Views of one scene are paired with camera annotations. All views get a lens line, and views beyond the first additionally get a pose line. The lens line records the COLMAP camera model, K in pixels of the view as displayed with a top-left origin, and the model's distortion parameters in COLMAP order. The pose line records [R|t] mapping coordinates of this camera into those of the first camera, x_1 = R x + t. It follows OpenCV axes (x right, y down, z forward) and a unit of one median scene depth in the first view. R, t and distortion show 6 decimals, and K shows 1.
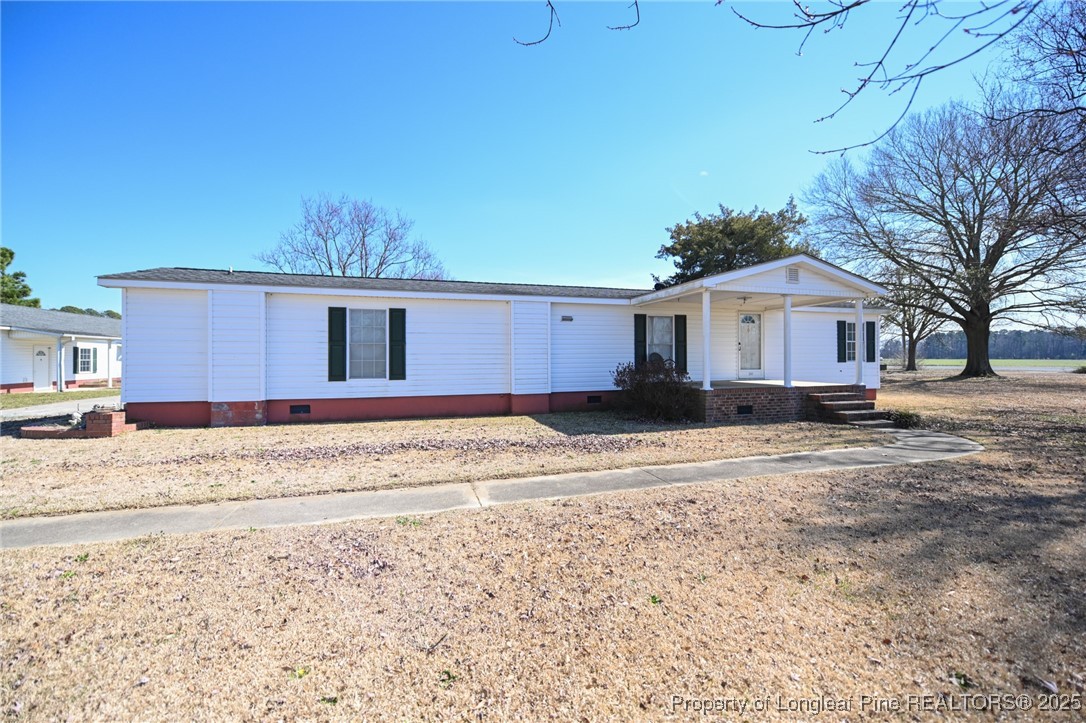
lens RADIAL K [[428.7, 0, 542.5], [0, 428.7, 354.9], [0, 0, 1]] dist [-0.009117, -0.000102]
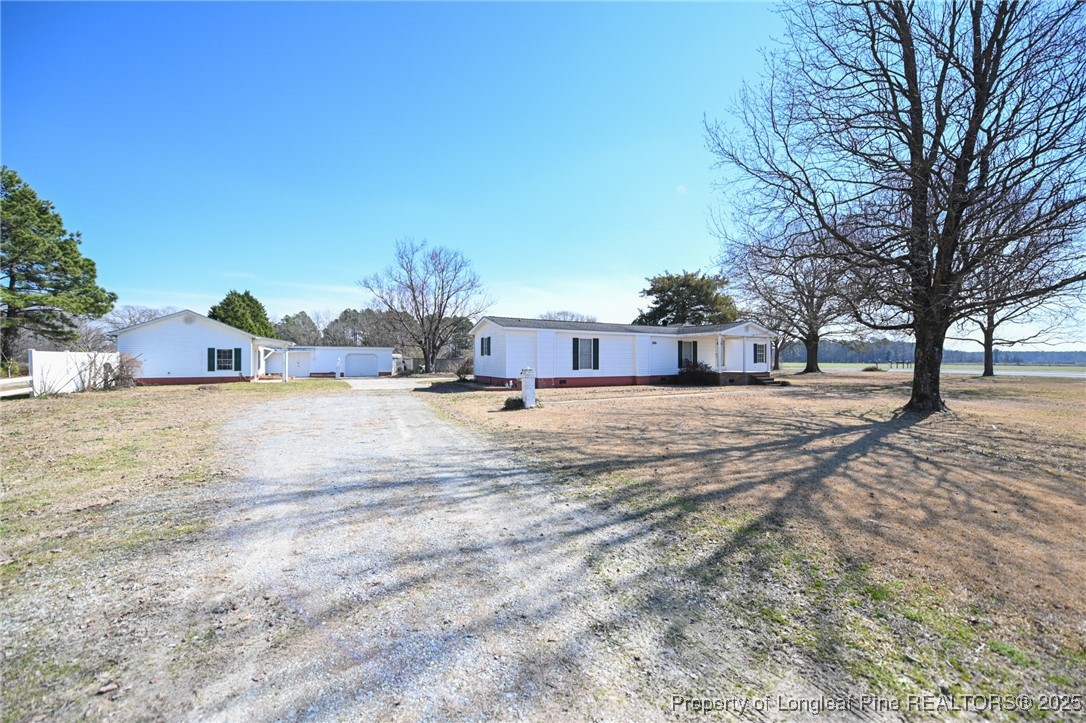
lens RADIAL K [[428.7, 0, 546.1], [0, 428.7, 360.1], [0, 0, 1]] dist [-0.009117, -0.000102]
pose [[0.973204, 0.005101, 0.229887, -0.520625], [-0.006406, 0.999967, 0.004931, -0.001135], [-0.229854, -0.006271, 0.973205, -0.542765]]
